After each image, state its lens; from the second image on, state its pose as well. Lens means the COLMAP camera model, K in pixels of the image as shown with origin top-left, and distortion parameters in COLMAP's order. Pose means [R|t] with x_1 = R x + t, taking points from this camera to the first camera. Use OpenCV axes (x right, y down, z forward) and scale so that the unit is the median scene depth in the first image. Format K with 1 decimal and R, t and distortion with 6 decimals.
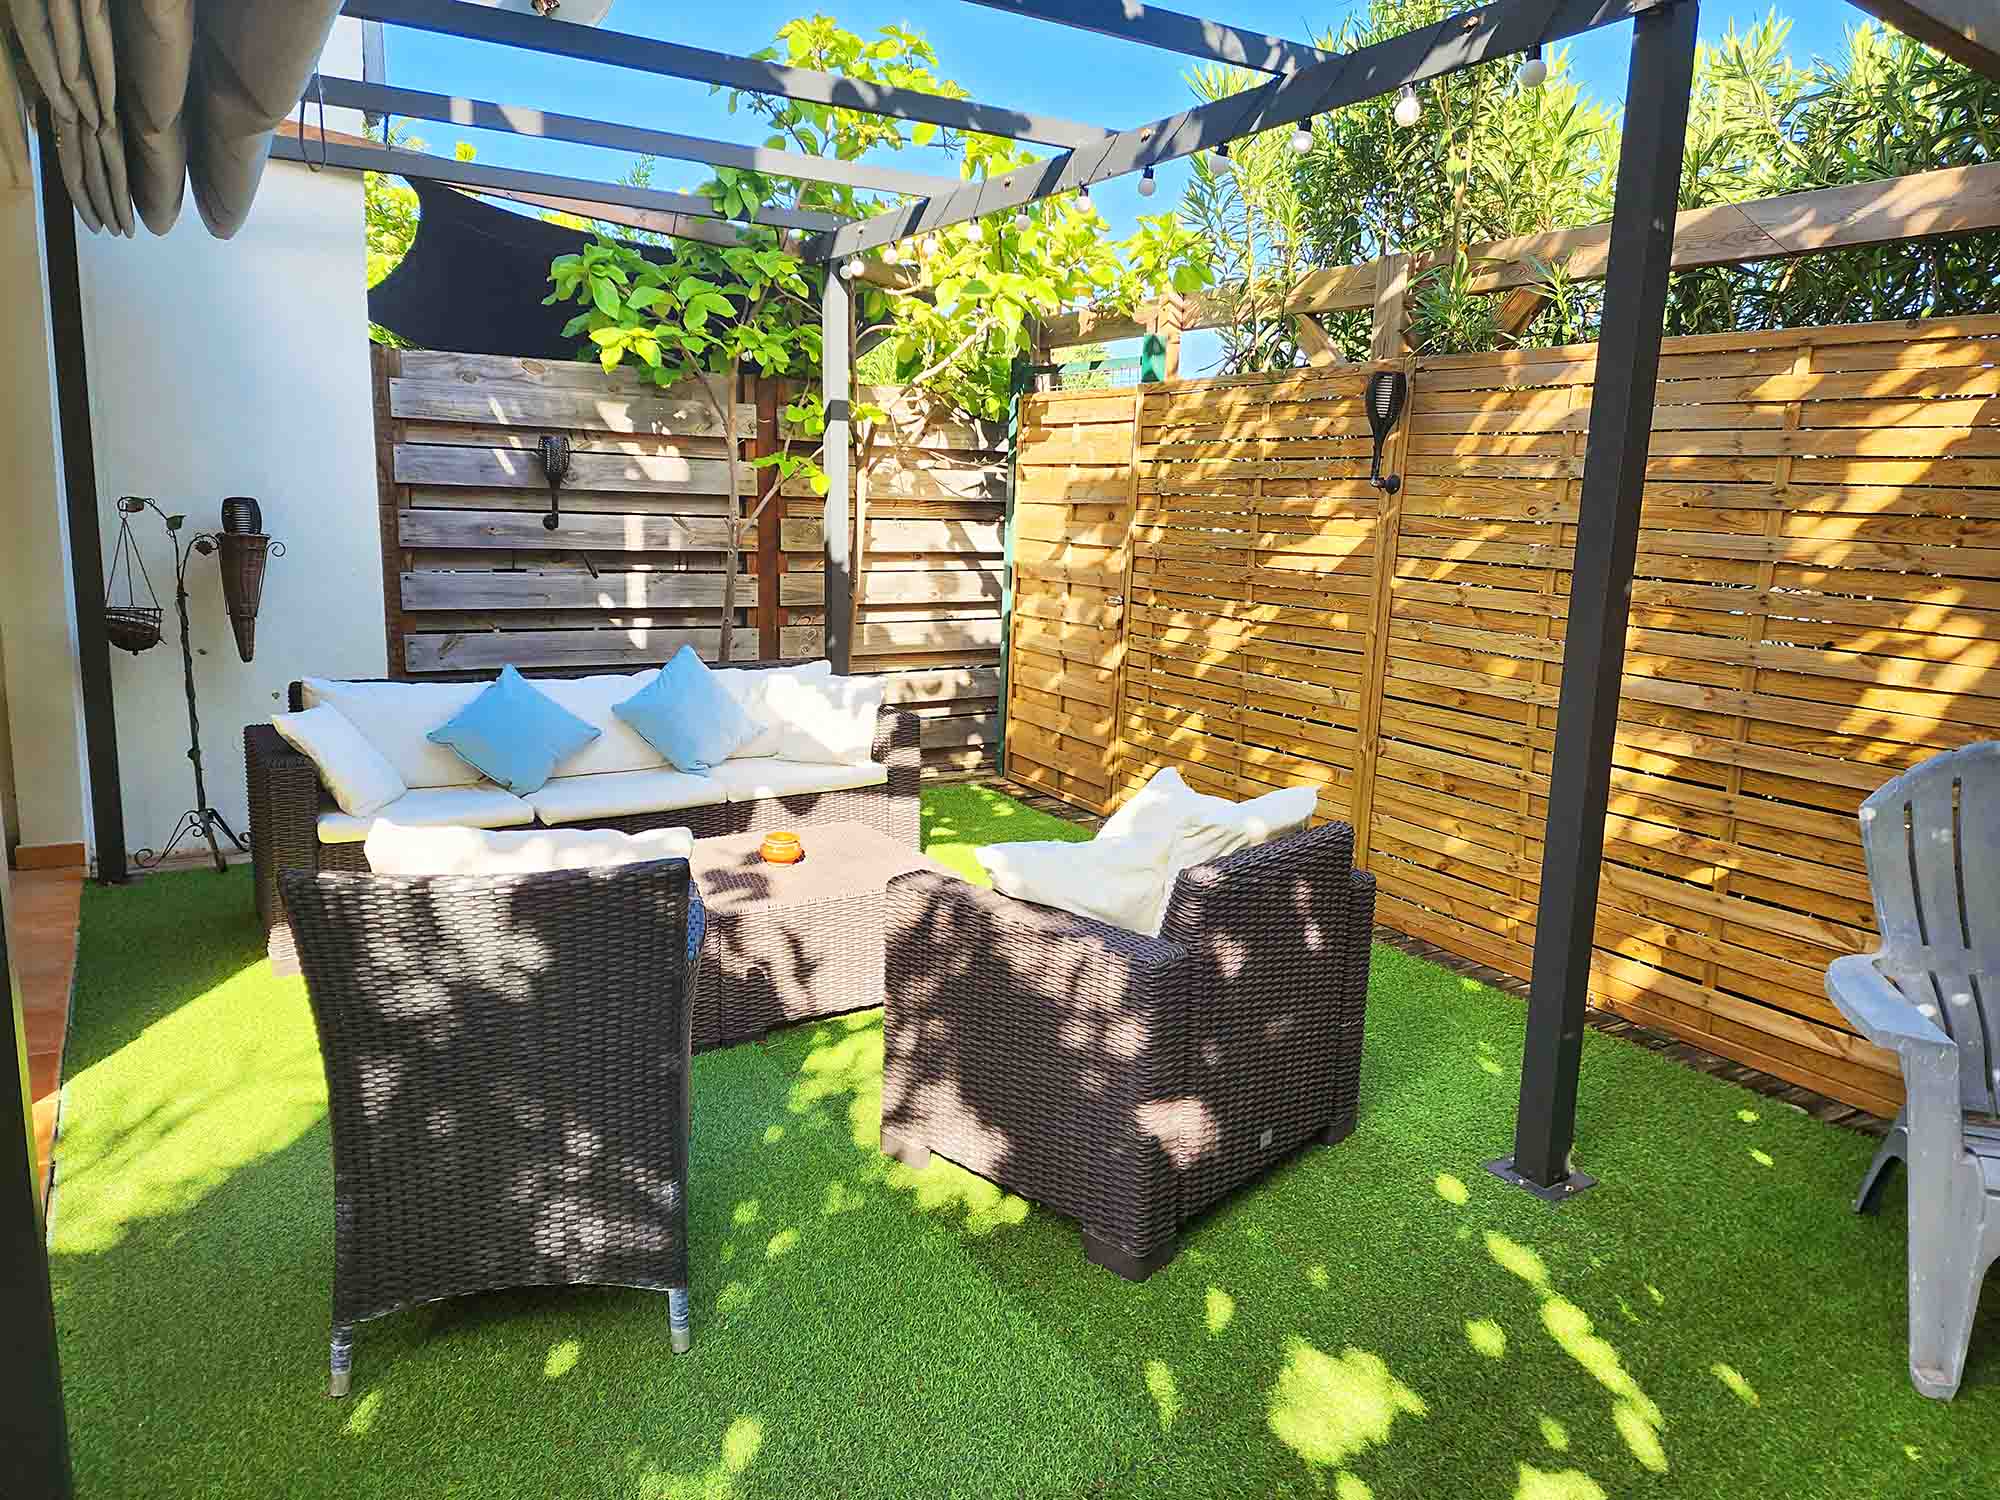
lens RADIAL K [[1335.6, 0, 991.1], [0, 1335.6, 713.4], [0, 0, 1]] dist [0.097600, -0.089399]
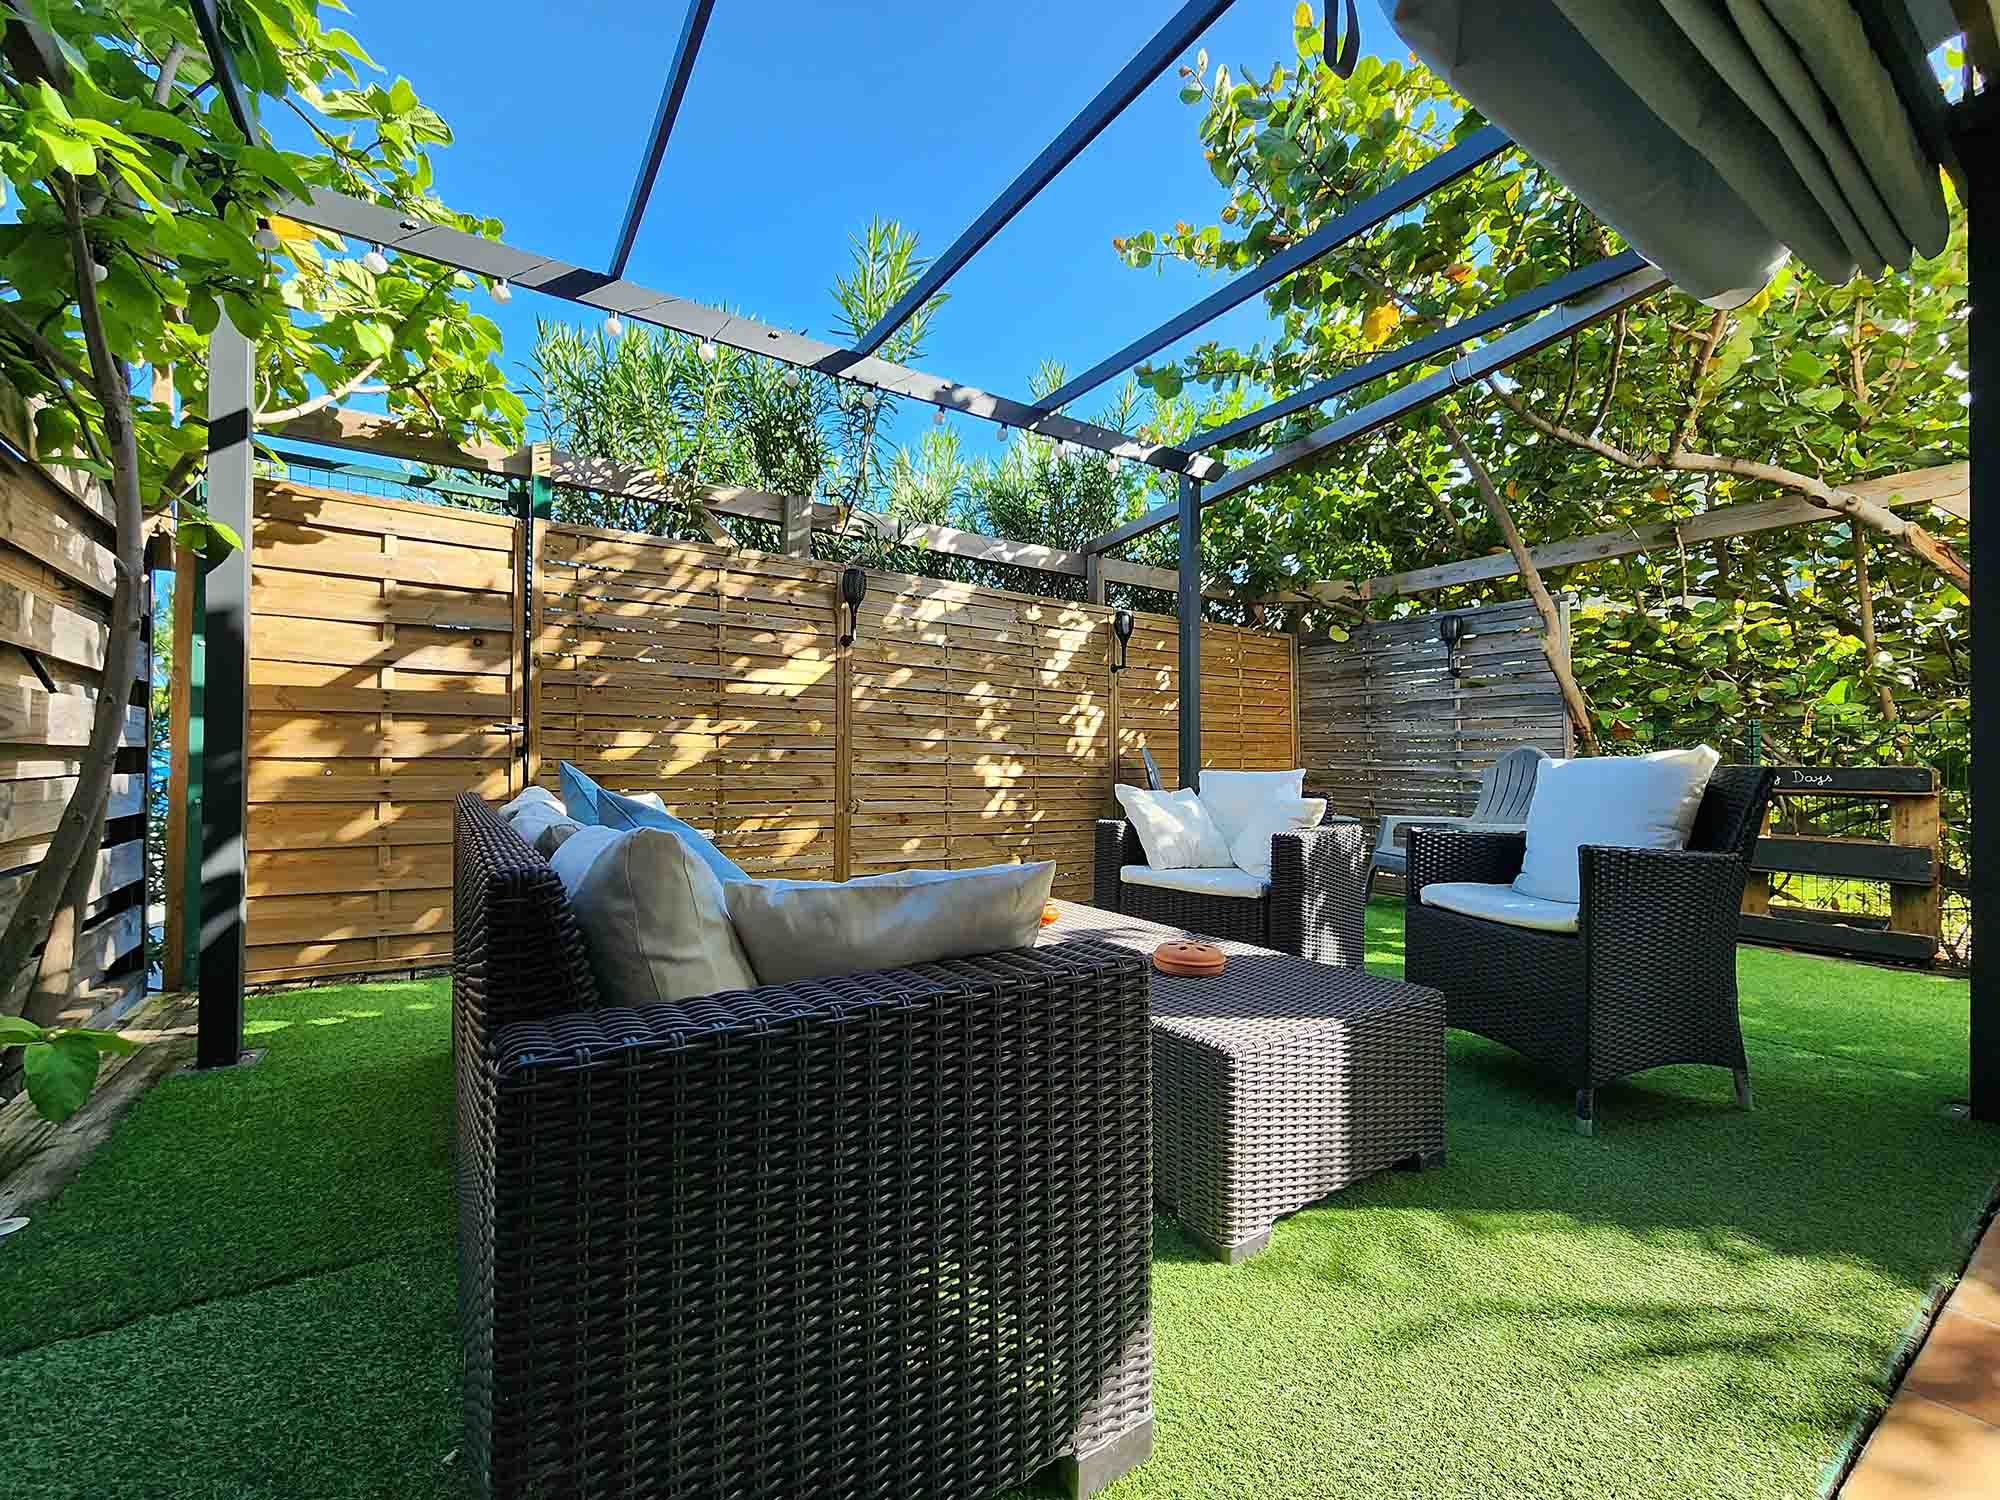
lens RADIAL K [[831.3, 0, 984.7], [0, 831.3, 753.8], [0, 0, 1]] dist [0.001449, 0.000342]
pose [[-0.034014, -0.029910, 0.998974, -0.743513], [0.141235, 0.989377, 0.034432, -0.052686], [-0.989392, 0.142261, -0.029429, 0.972371]]
